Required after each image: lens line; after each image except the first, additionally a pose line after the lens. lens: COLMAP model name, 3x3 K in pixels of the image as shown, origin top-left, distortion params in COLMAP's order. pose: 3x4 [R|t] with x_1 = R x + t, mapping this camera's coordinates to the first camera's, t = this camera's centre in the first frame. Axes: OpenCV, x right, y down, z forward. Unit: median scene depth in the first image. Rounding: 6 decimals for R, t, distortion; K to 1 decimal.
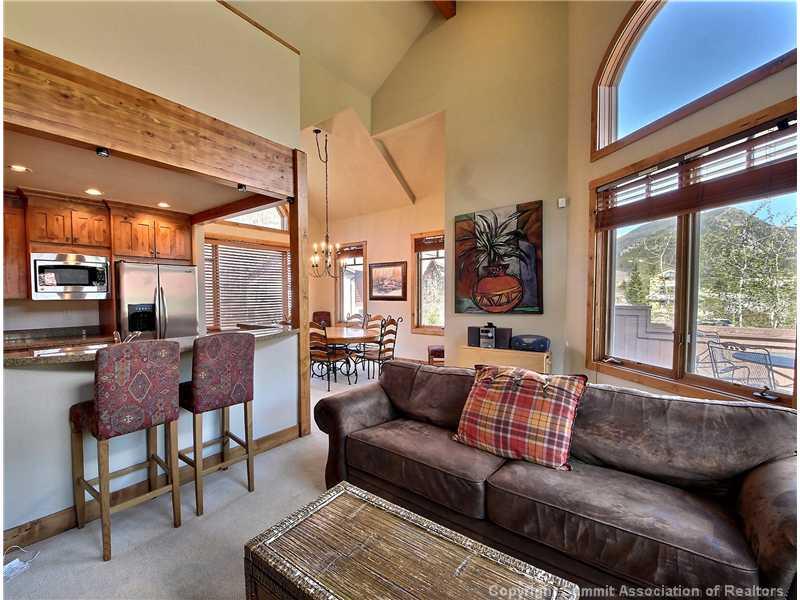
lens RADIAL K [[344.8, 0, 375.6], [0, 344.8, 310.5], [0, 0, 1]] dist [0.002982, -0.000178]
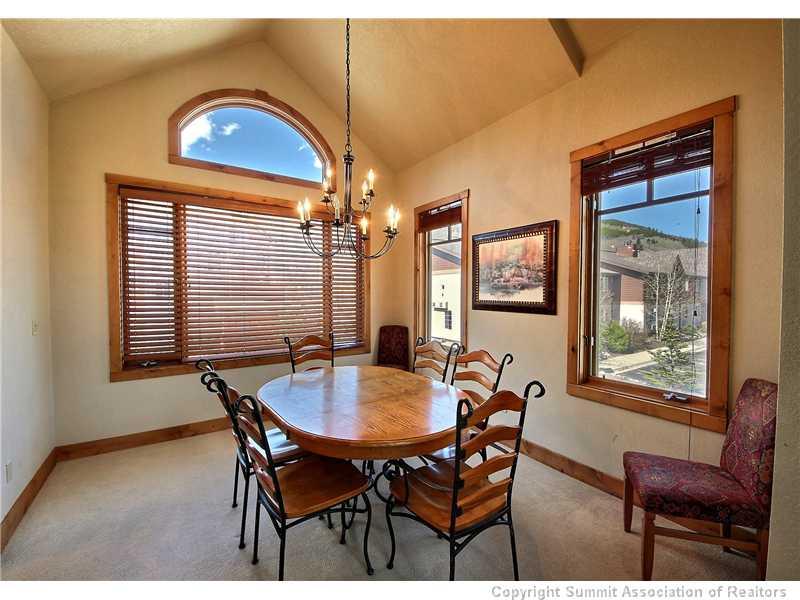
lens RADIAL K [[344.8, 0, 399.7], [0, 344.8, 302.5], [0, 0, 1]] dist [0.002982, -0.000178]
pose [[0.948469, 0.018811, -0.316312, 0.047975], [-0.026029, 0.999488, -0.018612, -0.034111], [0.315799, 0.025886, 0.948473, 0.610815]]
